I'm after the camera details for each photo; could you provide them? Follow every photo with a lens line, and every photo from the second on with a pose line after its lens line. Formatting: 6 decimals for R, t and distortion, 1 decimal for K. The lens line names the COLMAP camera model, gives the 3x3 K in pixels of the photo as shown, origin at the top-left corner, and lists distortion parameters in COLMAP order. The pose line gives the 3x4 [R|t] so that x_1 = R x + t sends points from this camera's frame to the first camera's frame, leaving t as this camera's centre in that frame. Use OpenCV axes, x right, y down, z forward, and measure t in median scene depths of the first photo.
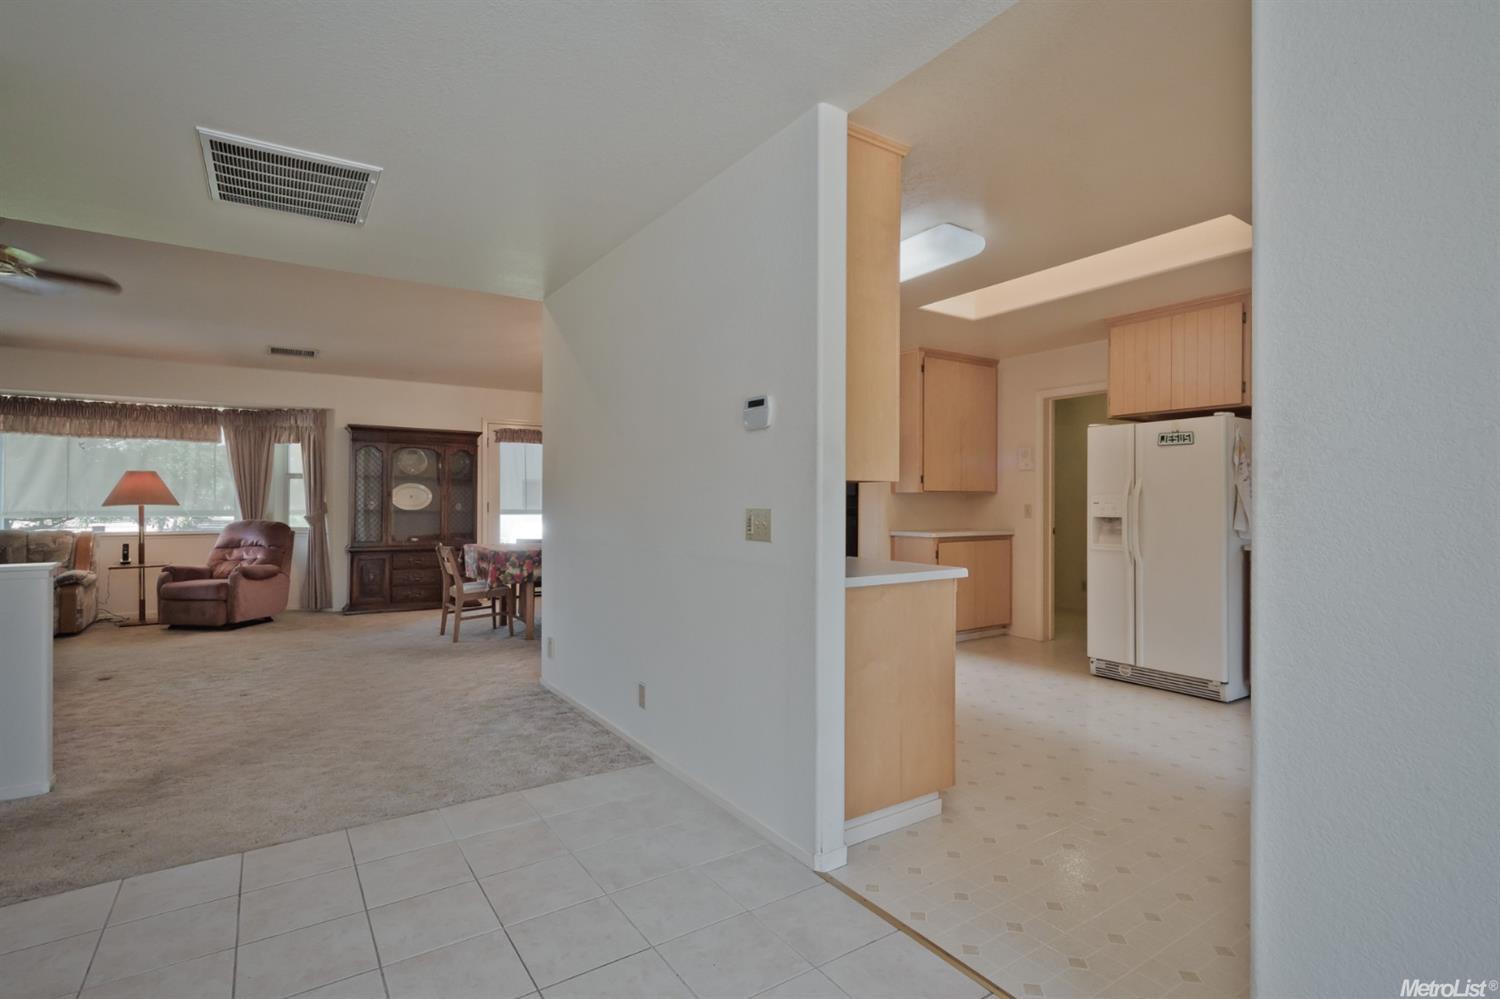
lens RADIAL K [[719.6, 0, 754.8], [0, 719.6, 505.0], [0, 0, 1]] dist [0.001417, -0.000132]
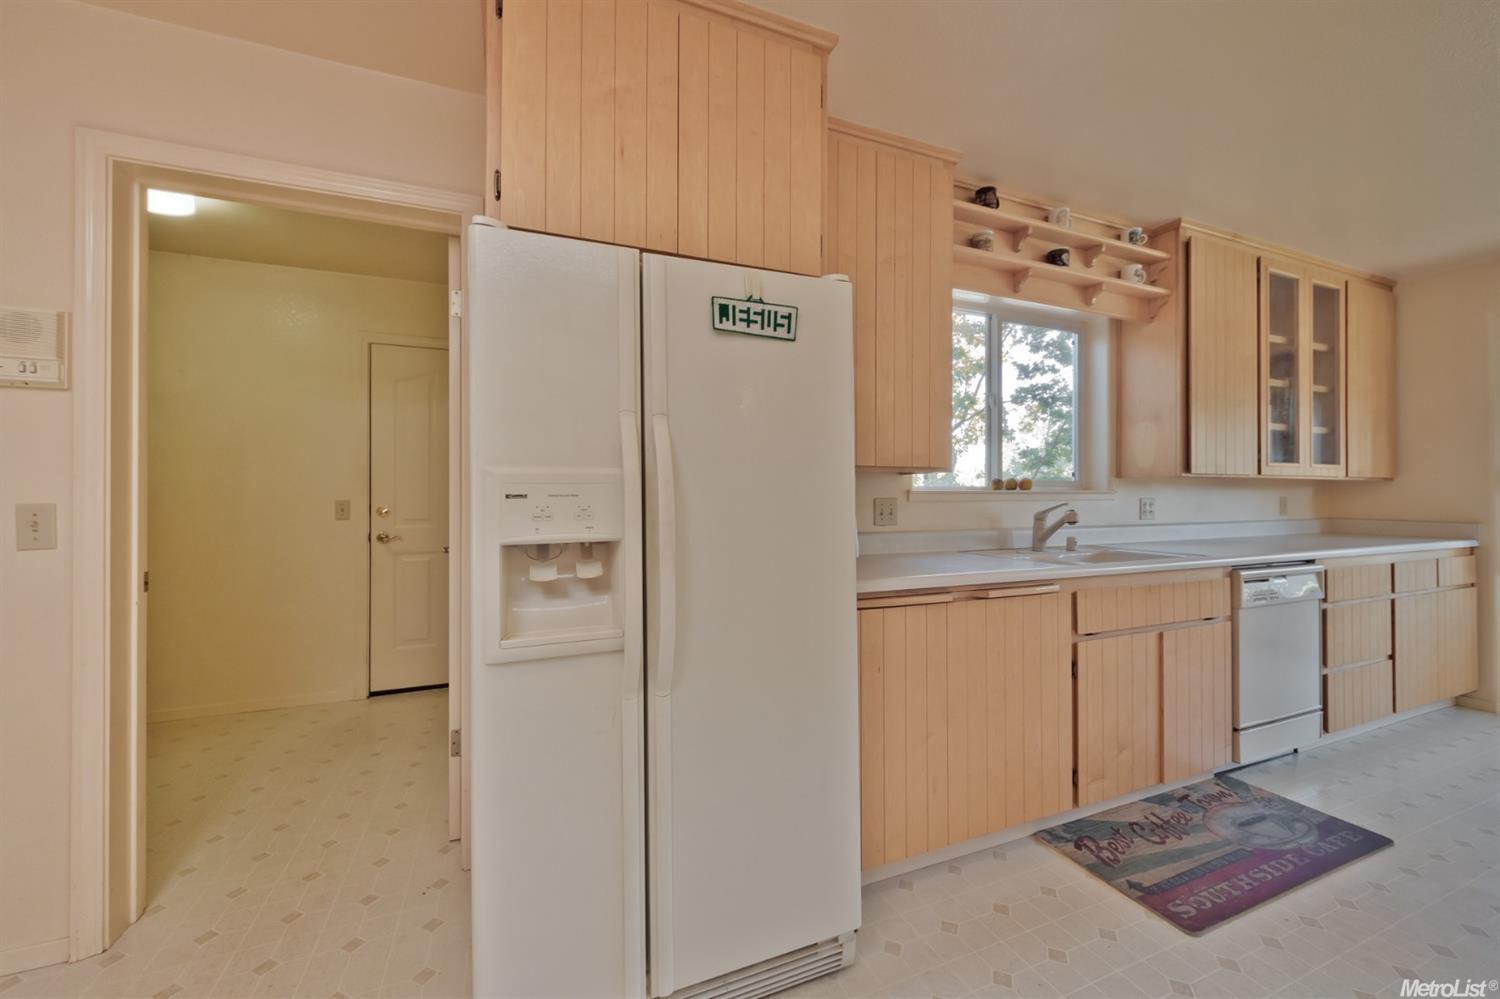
lens RADIAL K [[582.7, 0, 751.9], [0, 582.7, 490.2], [0, 0, 1]] dist [-0.007665, 0.001086]
pose [[0.199262, 0.000757, 0.979946, 0.273211], [0.009121, 0.999955, -0.002627, -0.003852], [-0.979904, 0.009461, 0.199246, 0.877584]]
